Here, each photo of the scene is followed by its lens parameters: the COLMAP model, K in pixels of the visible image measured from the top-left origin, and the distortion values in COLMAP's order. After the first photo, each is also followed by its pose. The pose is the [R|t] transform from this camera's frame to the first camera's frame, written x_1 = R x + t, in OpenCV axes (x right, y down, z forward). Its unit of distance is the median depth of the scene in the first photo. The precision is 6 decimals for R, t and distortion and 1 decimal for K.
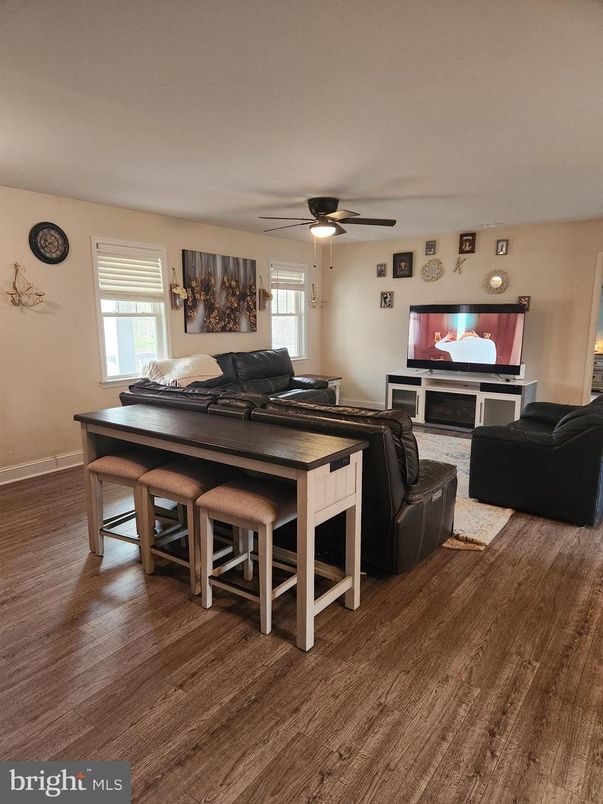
lens RADIAL K [[536.1, 0, 298.4], [0, 536.1, 397.3], [0, 0, 1]] dist [0.114444, -0.056113]
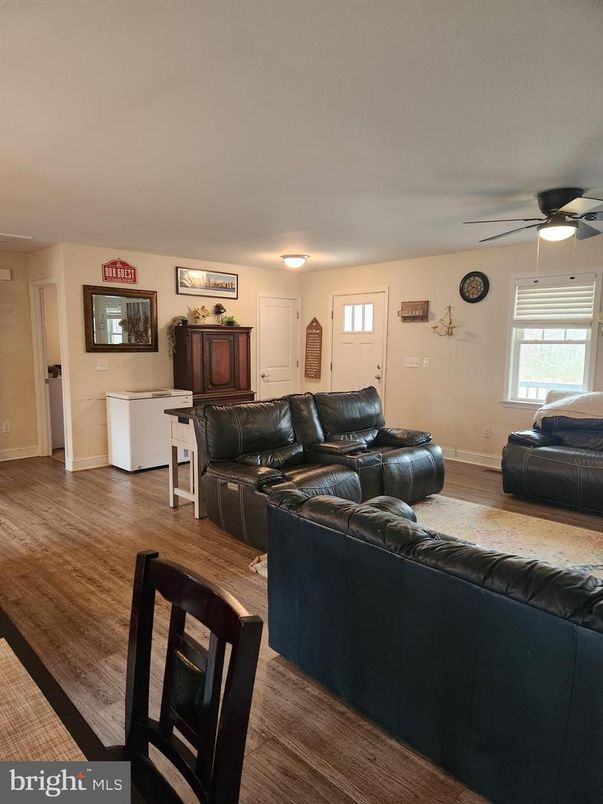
lens RADIAL K [[536.1, 0, 298.4], [0, 536.1, 397.3], [0, 0, 1]] dist [0.114444, -0.056113]
pose [[-0.174725, 0.106681, -0.978821, 0.888902], [-0.160414, 0.977747, 0.135198, -0.130243], [0.971462, 0.180640, -0.153723, 0.821426]]
